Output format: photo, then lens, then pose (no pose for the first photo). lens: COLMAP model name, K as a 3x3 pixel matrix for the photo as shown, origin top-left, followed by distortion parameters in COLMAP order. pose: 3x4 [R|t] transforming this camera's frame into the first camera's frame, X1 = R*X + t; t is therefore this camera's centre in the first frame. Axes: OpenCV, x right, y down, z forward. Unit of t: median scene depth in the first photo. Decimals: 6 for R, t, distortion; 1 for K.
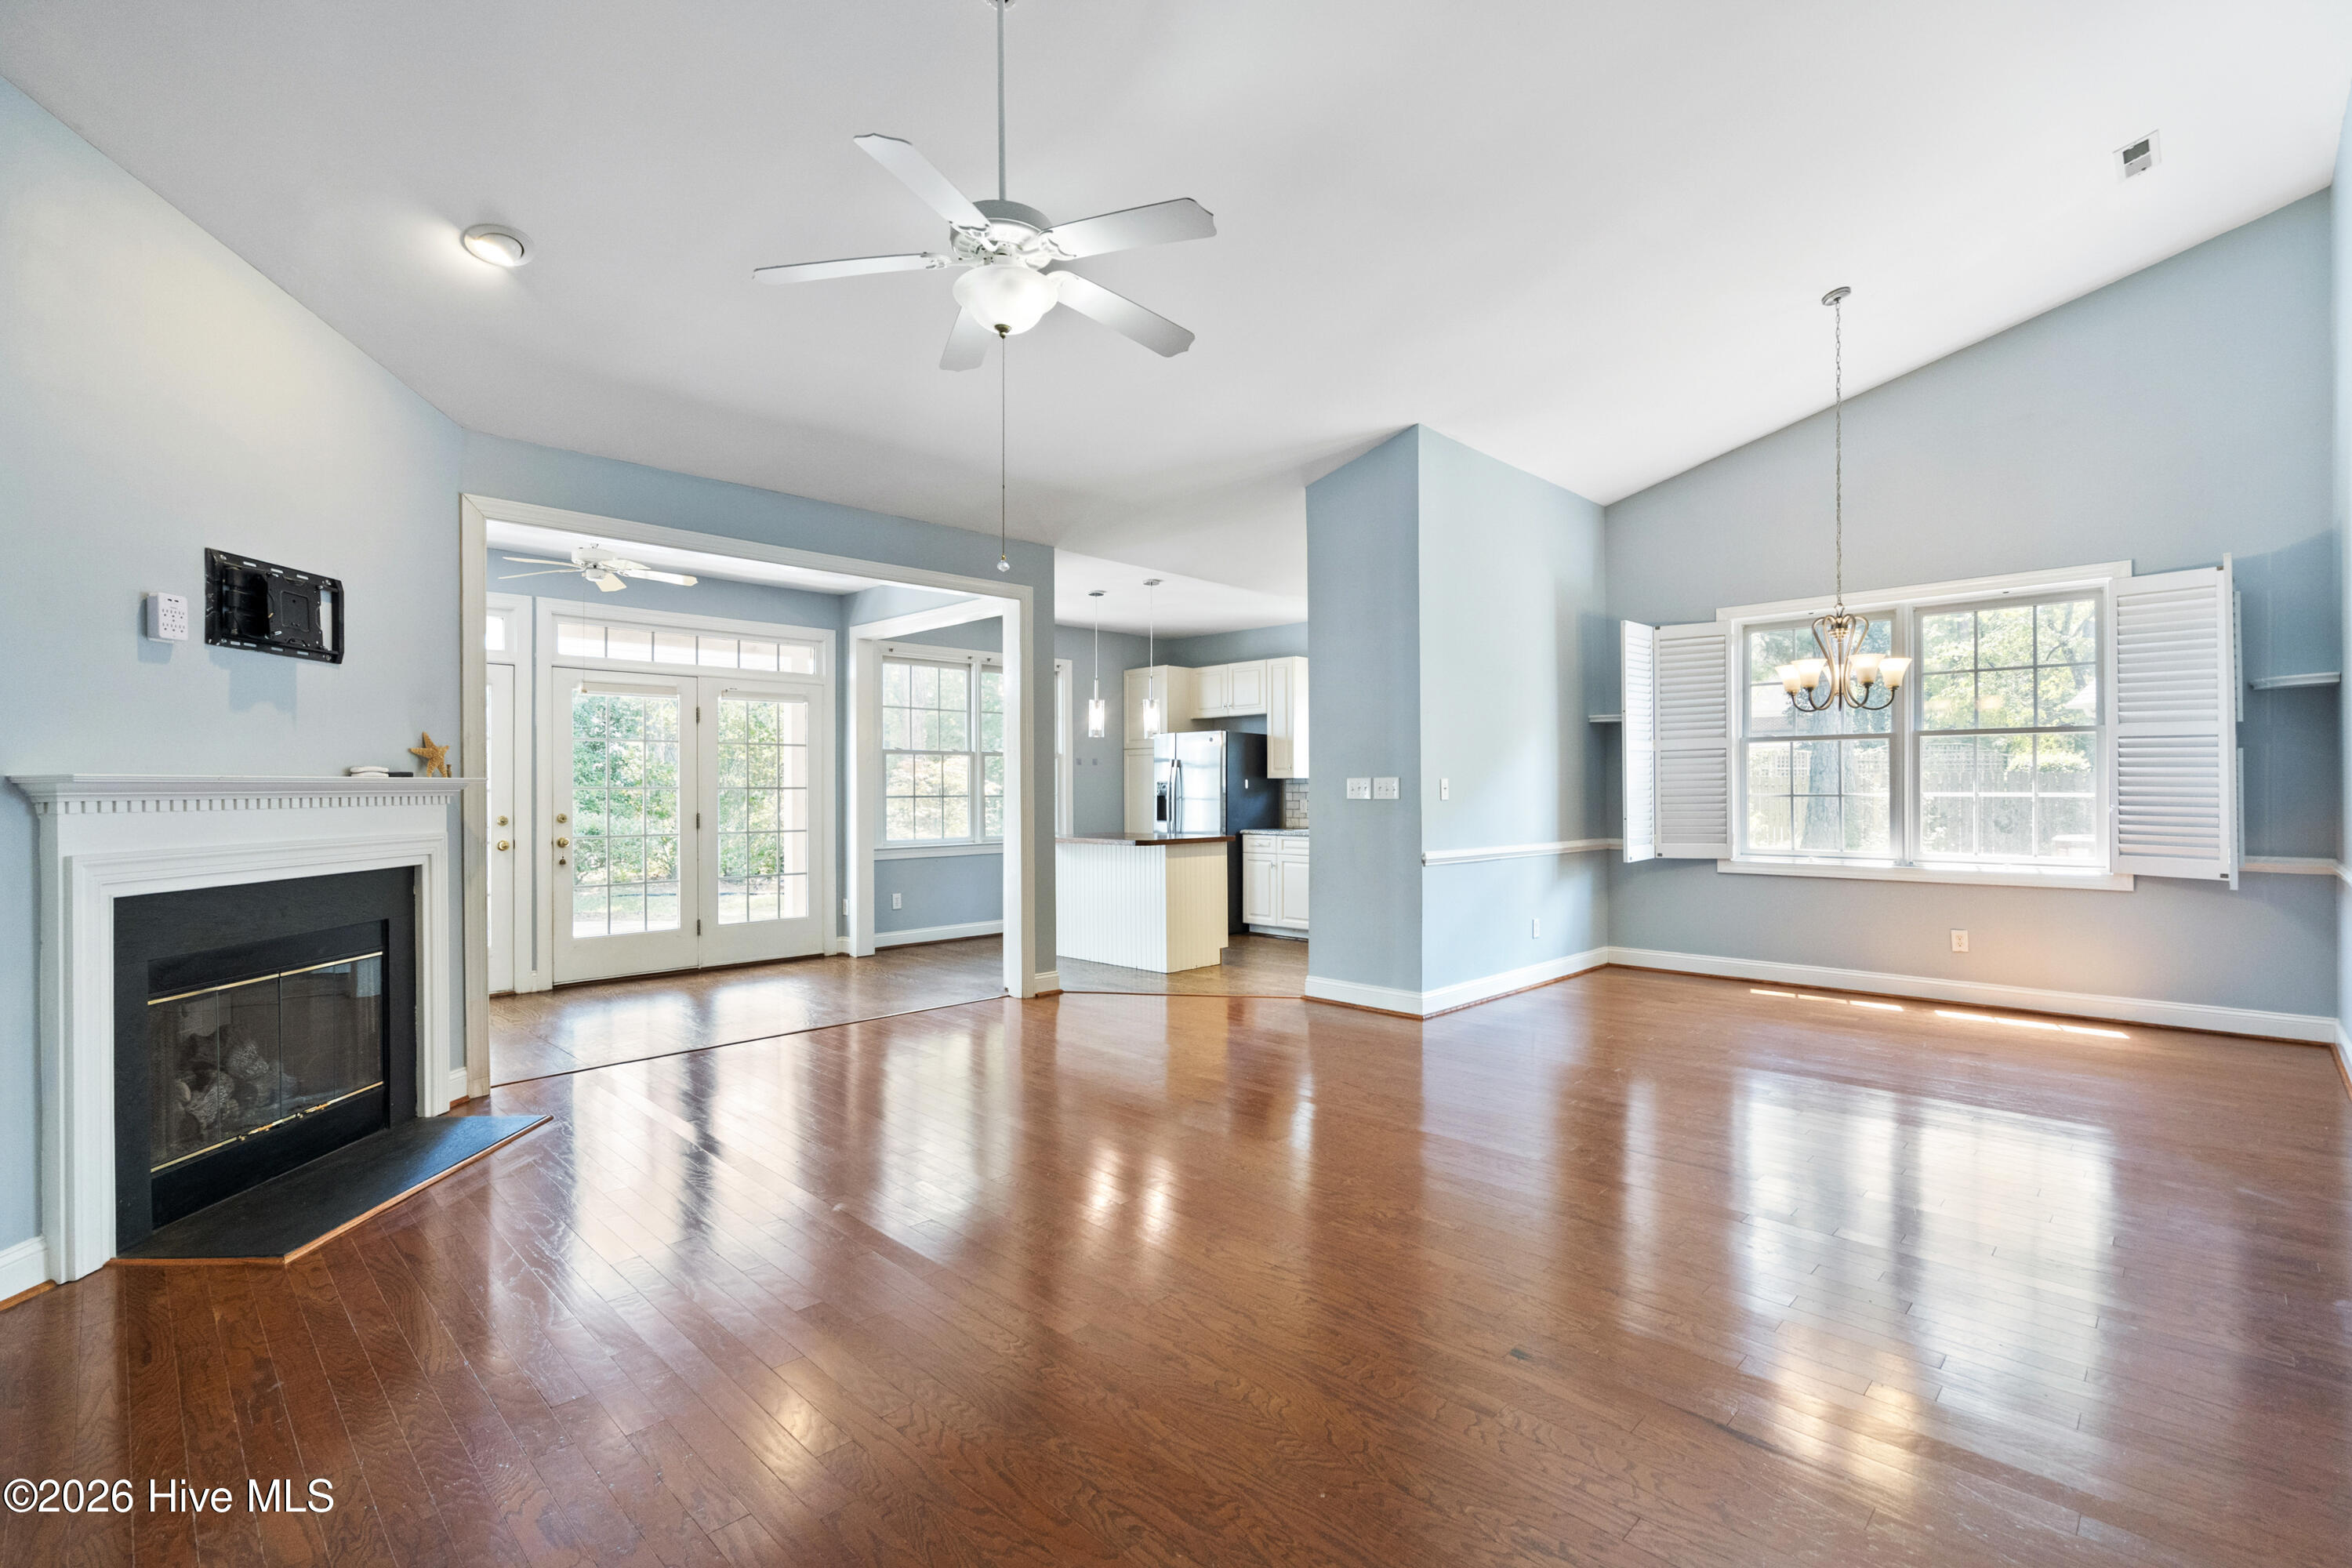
lens RADIAL K [[1062.7, 0, 1177.2], [0, 1062.7, 776.1], [0, 0, 1]] dist [-0.005408, 0.000829]
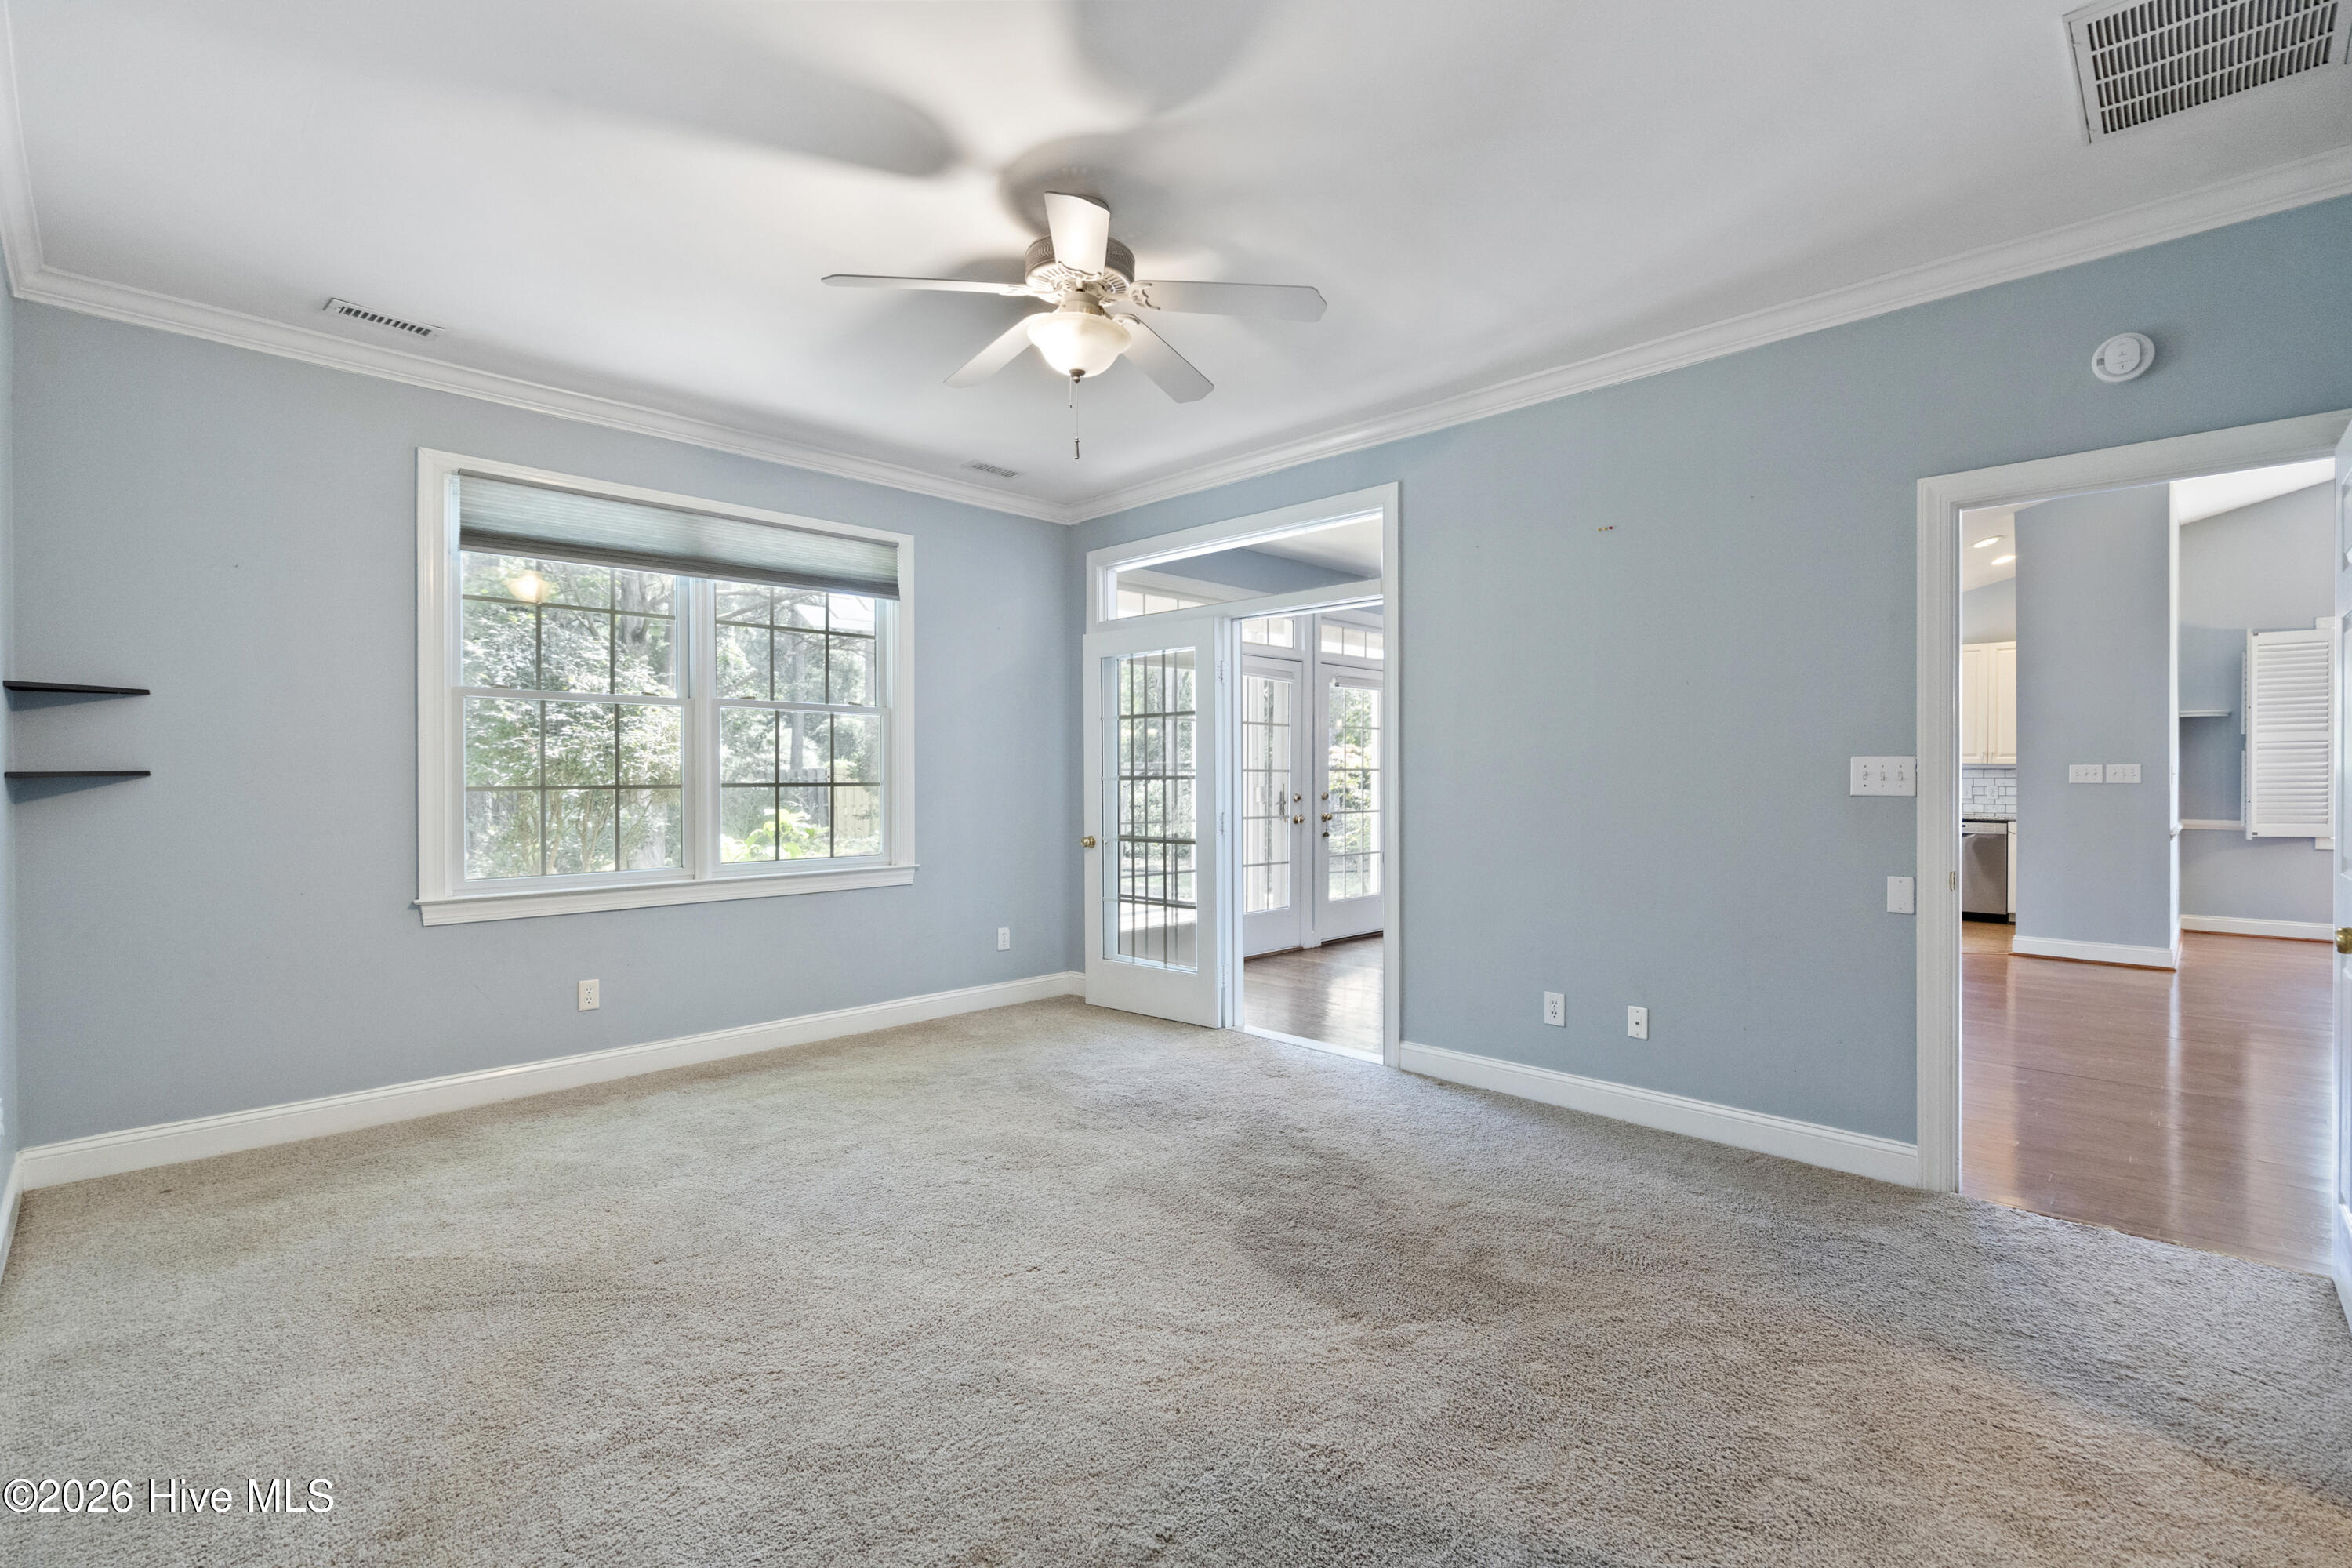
lens RADIAL K [[1062.7, 0, 1188.6], [0, 1062.7, 788.4], [0, 0, 1]] dist [-0.005408, 0.000829]
pose [[0.999974, 0.006031, 0.003980, -0.736555], [-0.006155, 0.999473, 0.031875, -0.002395], [-0.003786, -0.031899, 0.999484, -0.127864]]
